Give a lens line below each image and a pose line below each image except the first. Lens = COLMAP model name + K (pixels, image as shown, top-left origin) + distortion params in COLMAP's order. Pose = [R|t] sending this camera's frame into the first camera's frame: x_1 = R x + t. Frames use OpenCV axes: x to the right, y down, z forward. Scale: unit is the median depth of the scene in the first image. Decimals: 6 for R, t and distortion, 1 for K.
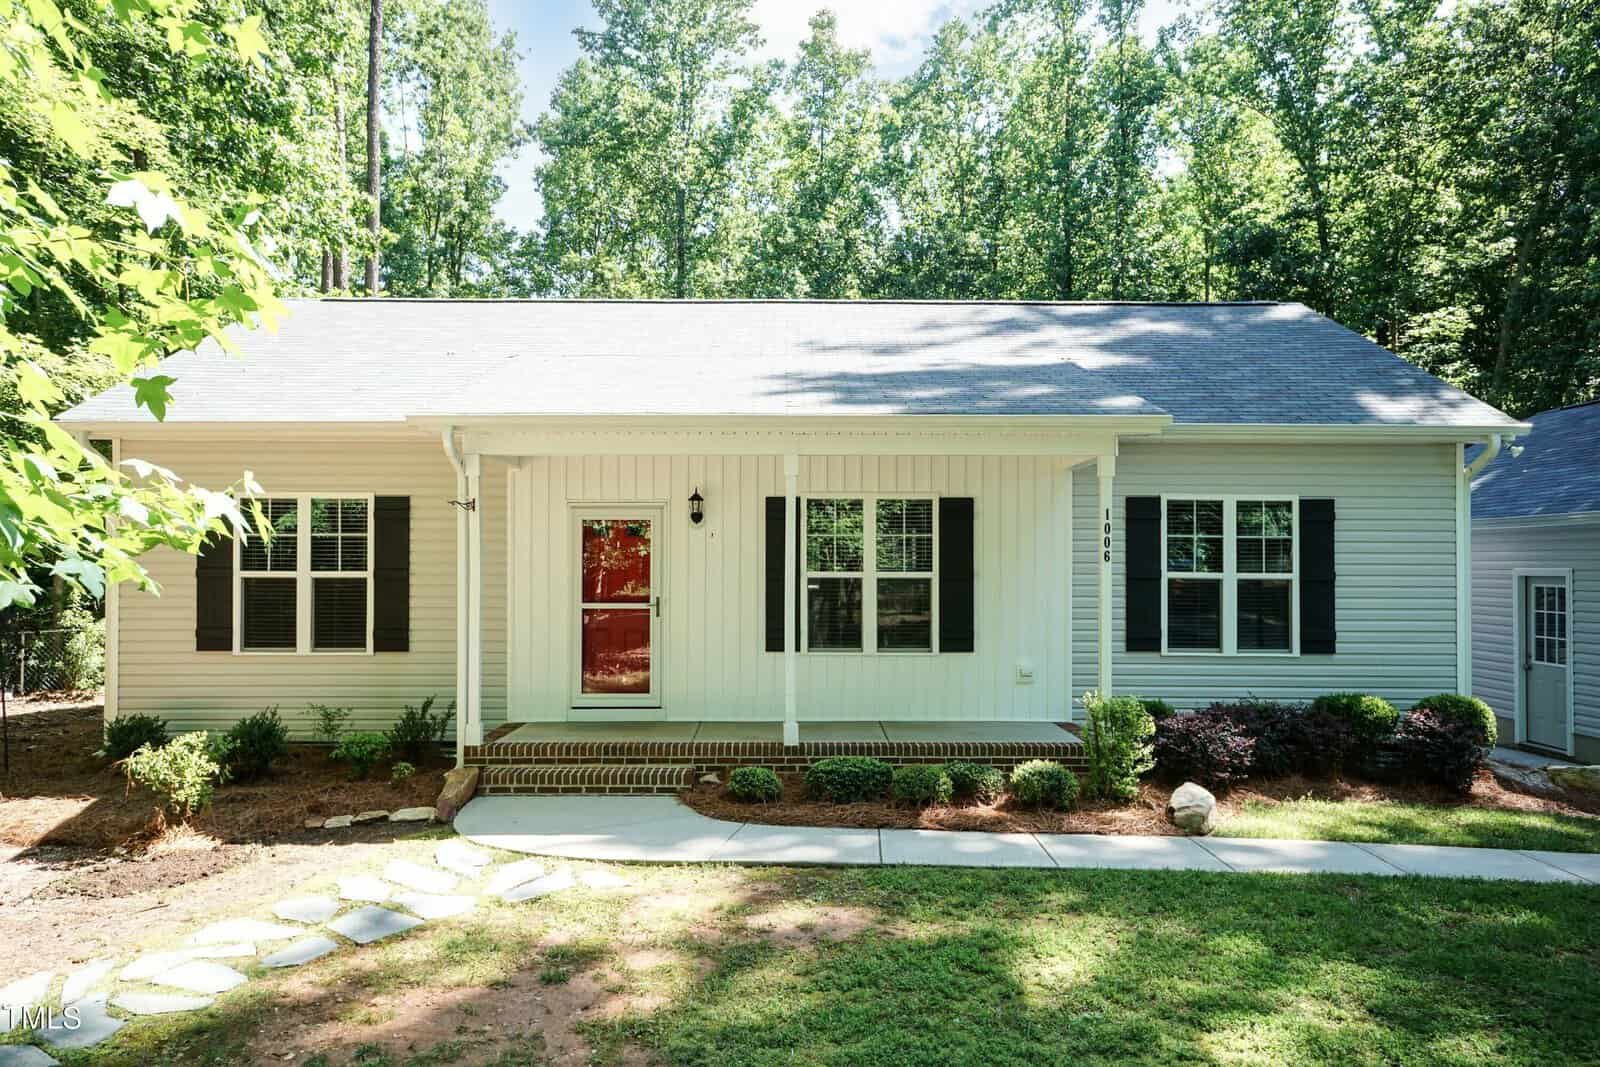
lens RADIAL K [[1027.6, 0, 769.8], [0, 1027.6, 604.2], [0, 0, 1]] dist [0.020395, -0.001926]
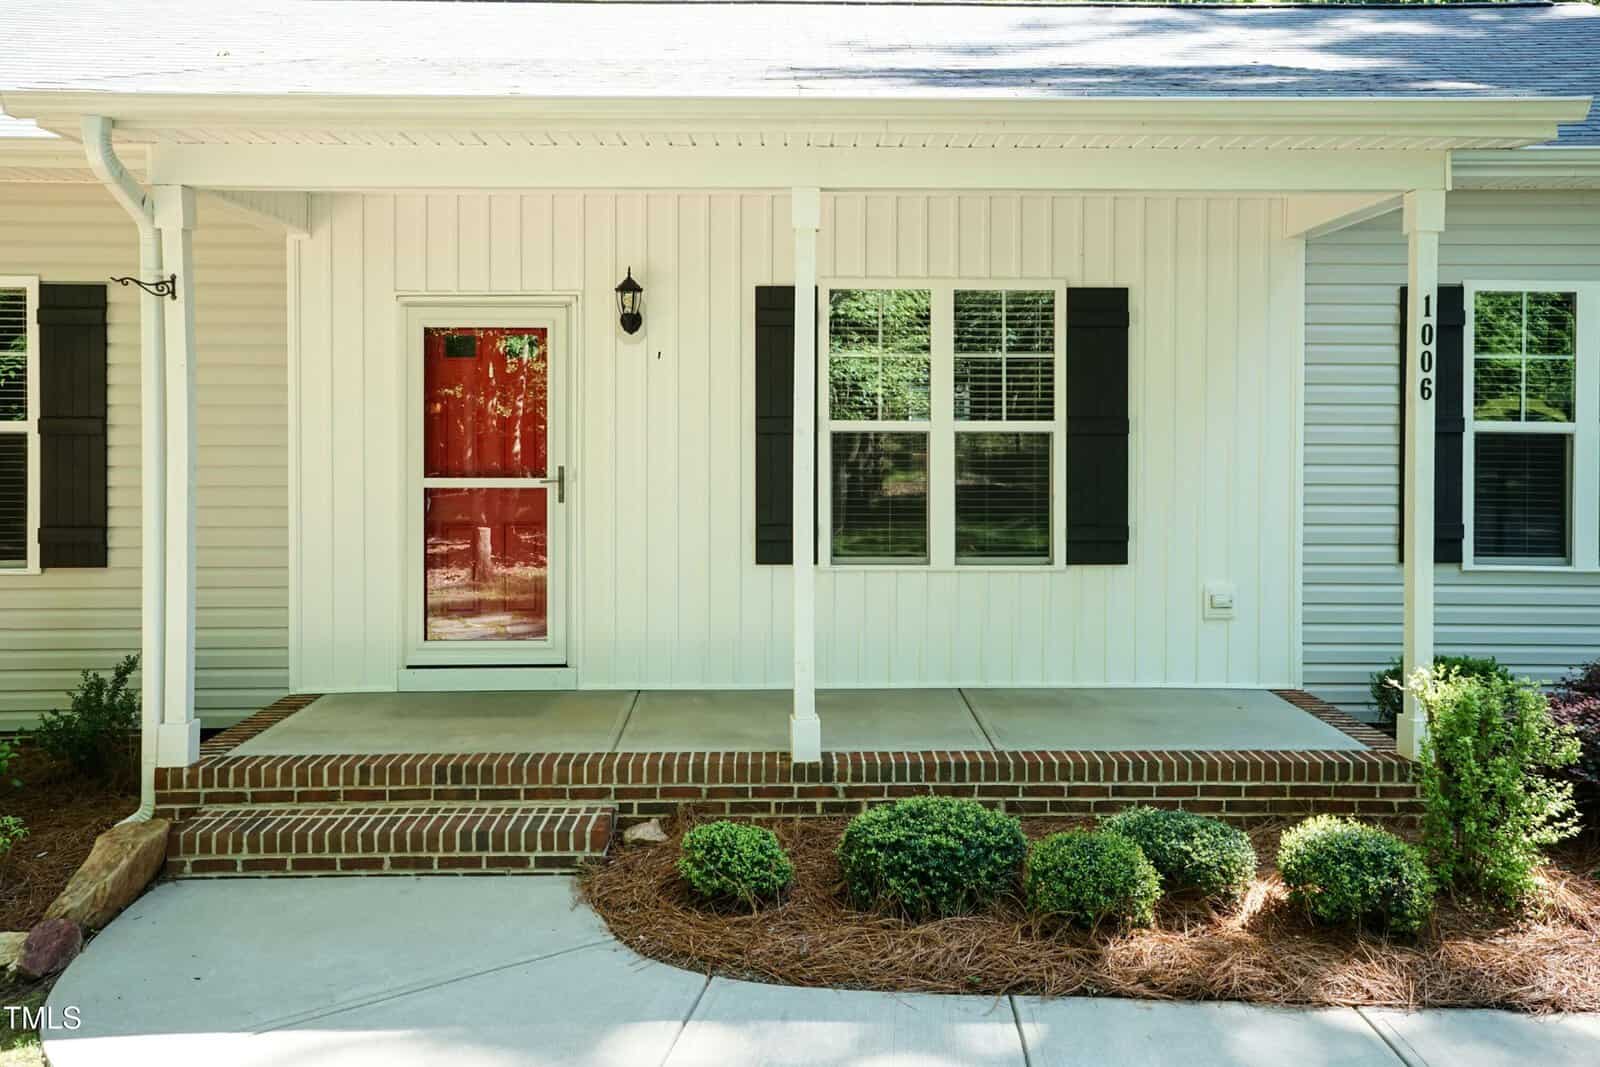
lens RADIAL K [[1194.5, 0, 779.6], [0, 1194.5, 453.4], [0, 0, 1]] dist [0.038627, 0.003042]
pose [[0.999852, -0.001741, 0.017109, -0.002351], [0.001844, 0.999980, -0.005996, -0.011594], [-0.017098, 0.006027, 0.999836, 0.405132]]
